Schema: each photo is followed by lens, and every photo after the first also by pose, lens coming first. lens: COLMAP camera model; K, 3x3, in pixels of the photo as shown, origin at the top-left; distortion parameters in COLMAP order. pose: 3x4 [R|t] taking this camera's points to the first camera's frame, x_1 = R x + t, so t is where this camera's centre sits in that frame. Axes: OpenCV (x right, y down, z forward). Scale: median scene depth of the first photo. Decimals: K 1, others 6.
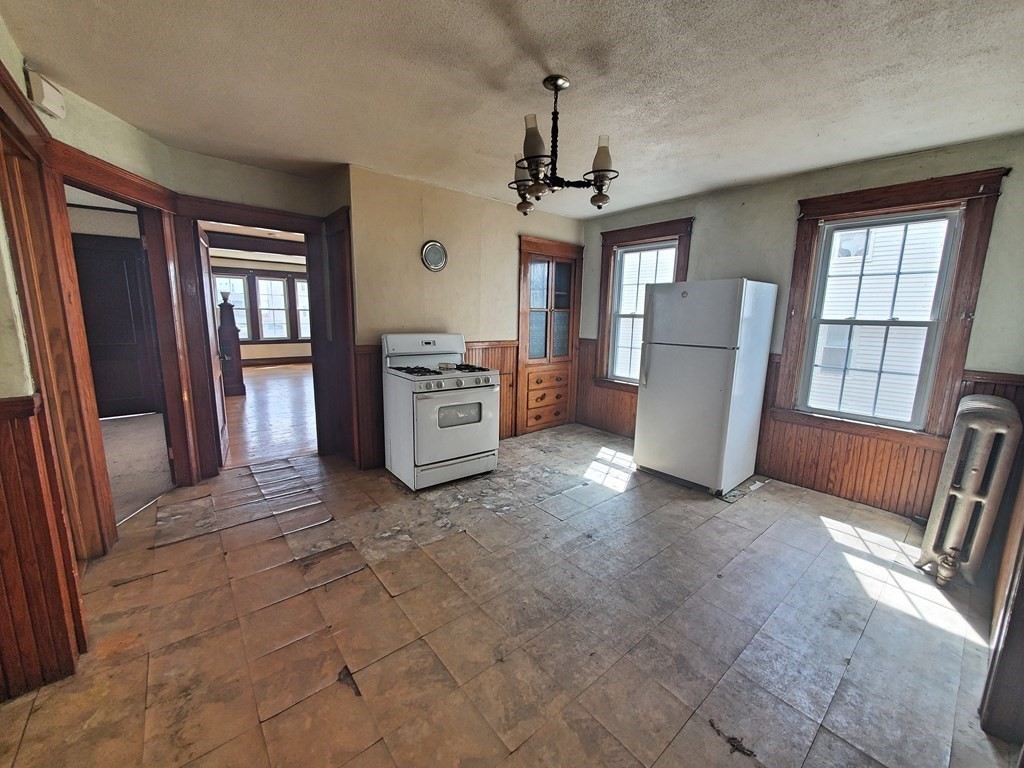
lens RADIAL K [[404.9, 0, 510.7], [0, 404.9, 381.1], [0, 0, 1]] dist [-0.001313, -0.000118]
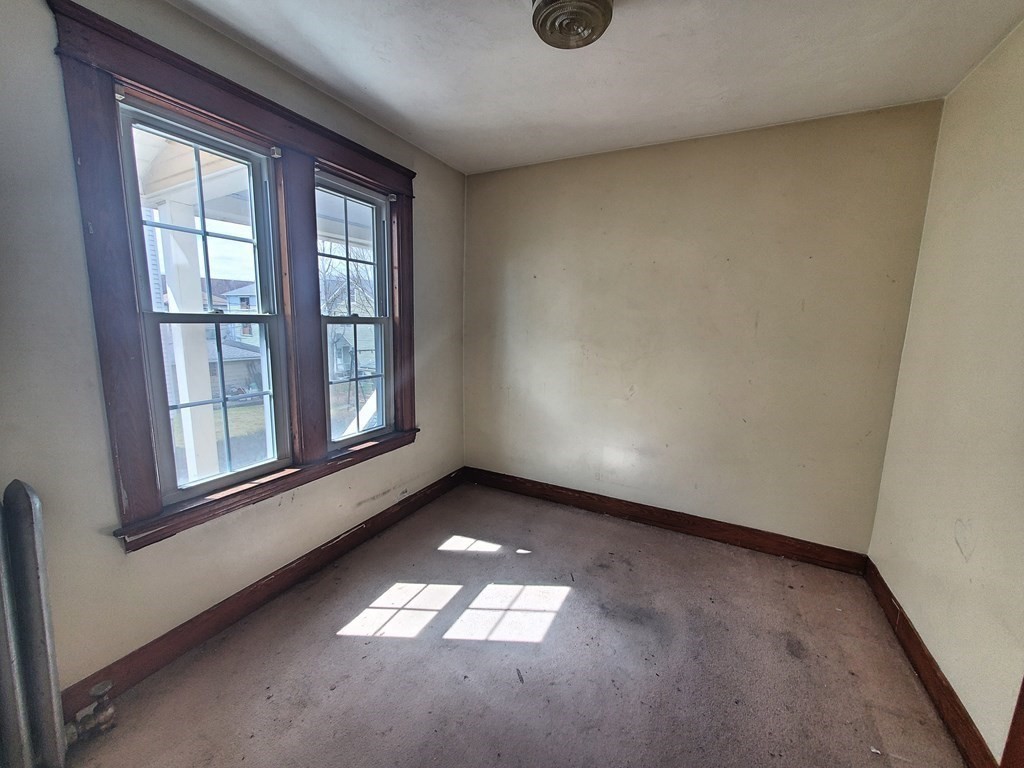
lens RADIAL K [[404.9, 0, 510.7], [0, 404.9, 381.1], [0, 0, 1]] dist [-0.001313, -0.000118]
pose [[-0.397141, -0.167930, 0.902263, 0.171969], [0.128161, 0.963336, 0.235708, -0.155883], [-0.908765, 0.209244, -0.361058, 0.934975]]
